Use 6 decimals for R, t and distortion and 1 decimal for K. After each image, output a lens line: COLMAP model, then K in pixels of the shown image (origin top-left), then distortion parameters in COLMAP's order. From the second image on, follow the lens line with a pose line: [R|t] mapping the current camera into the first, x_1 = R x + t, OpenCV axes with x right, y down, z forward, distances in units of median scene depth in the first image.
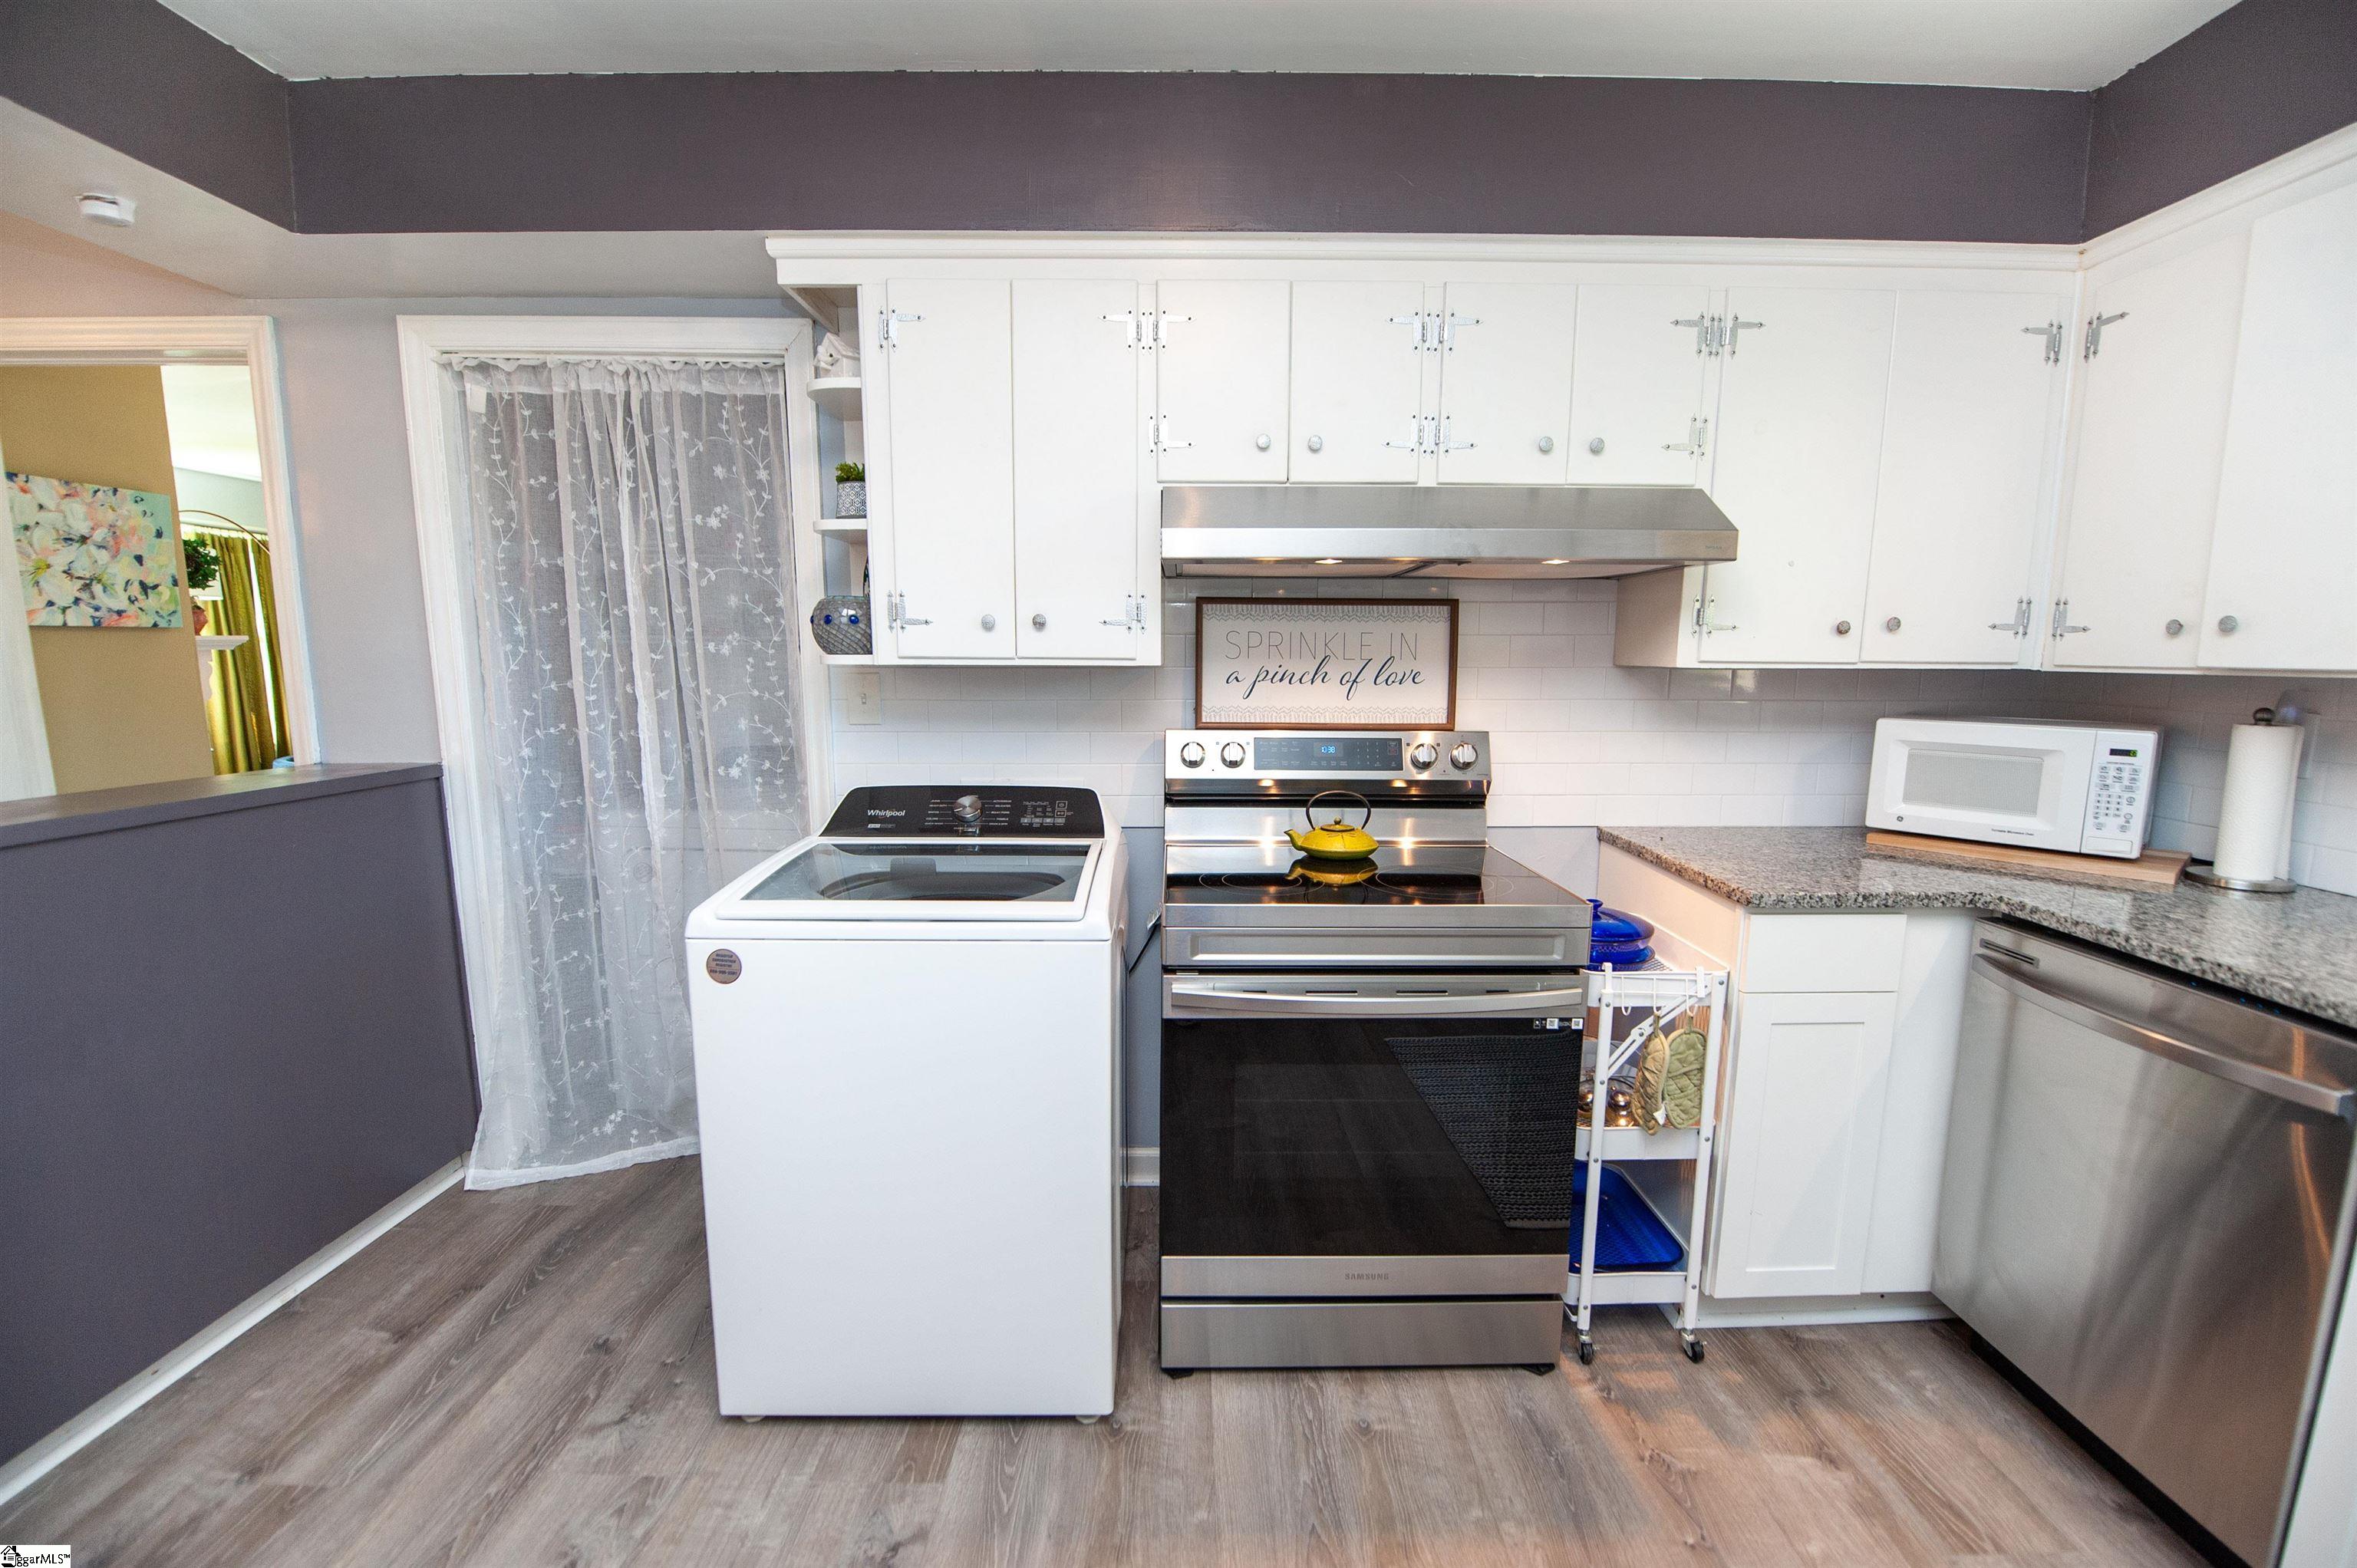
lens RADIAL K [[933.6, 0, 1184.1], [0, 933.6, 786.3], [0, 0, 1]] dist [-0.016777, -0.002529]
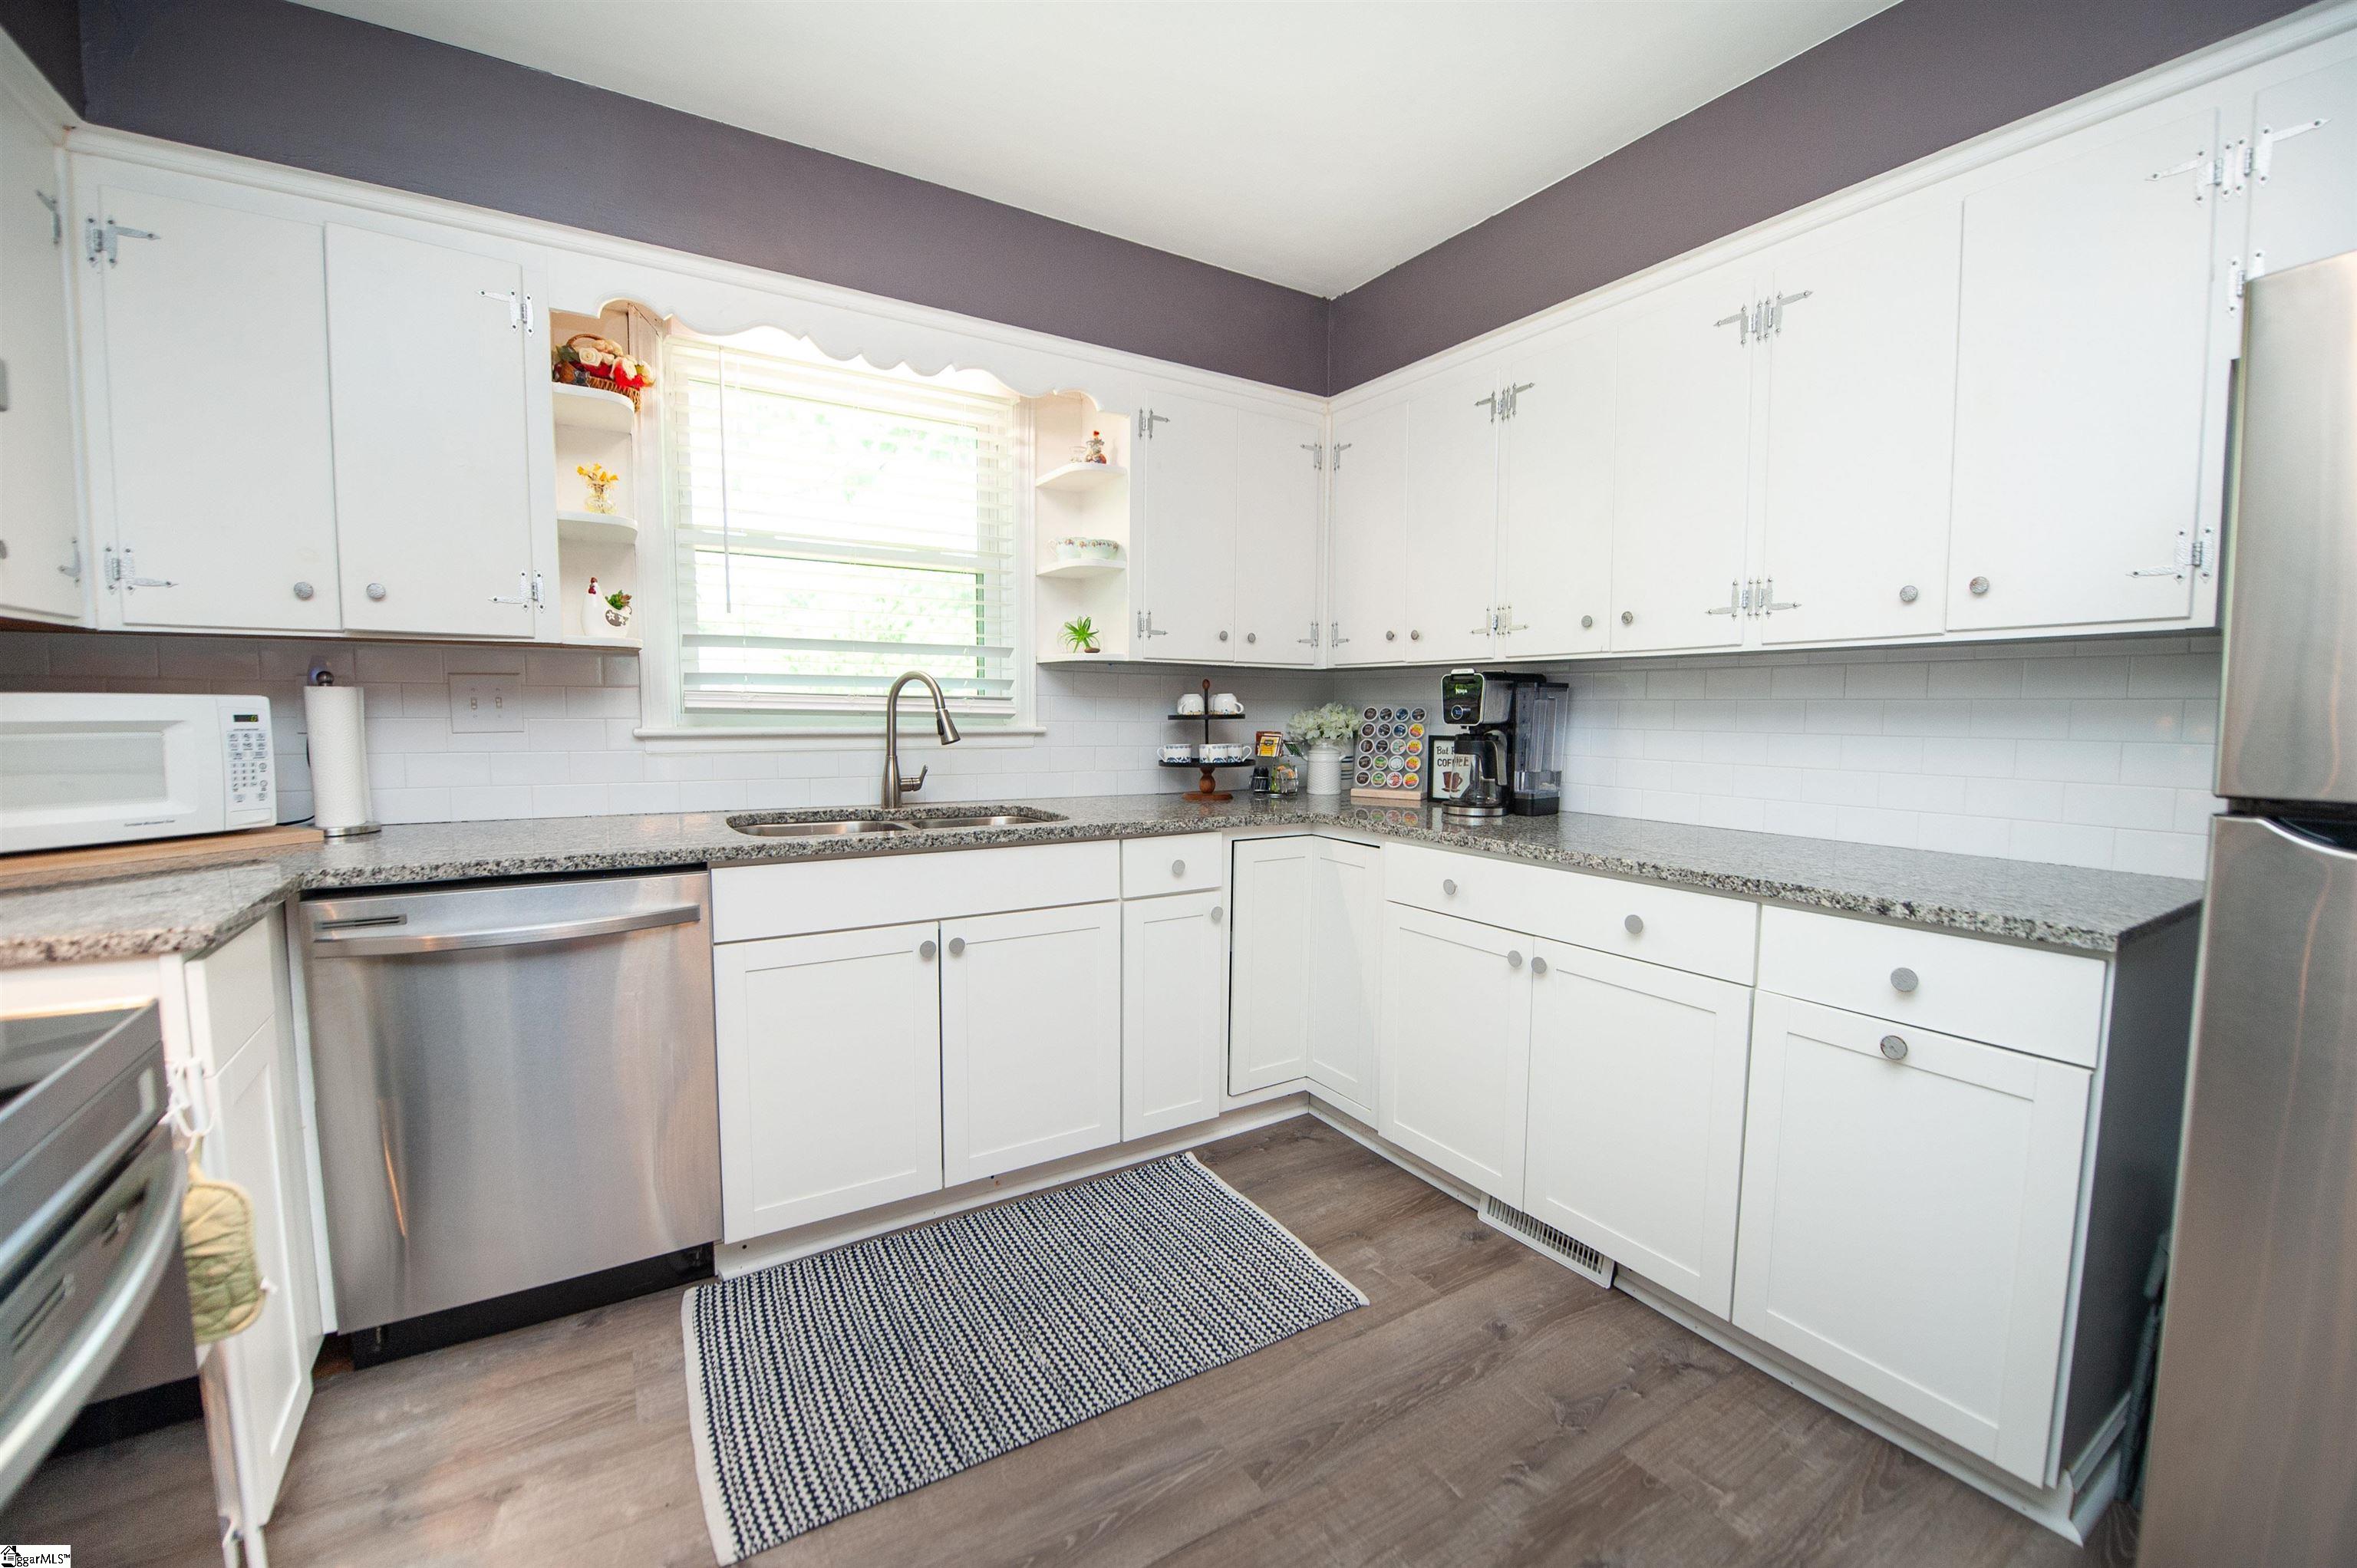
lens RADIAL K [[951.2, 0, 1182.7], [0, 951.2, 787.8], [0, 0, 1]] dist [-0.013330, -0.004180]
pose [[-0.533188, -0.080525, 0.842156, -0.319210], [0.104521, 0.981563, 0.160030, -0.019294], [-0.839515, 0.173349, -0.514941, 0.688561]]
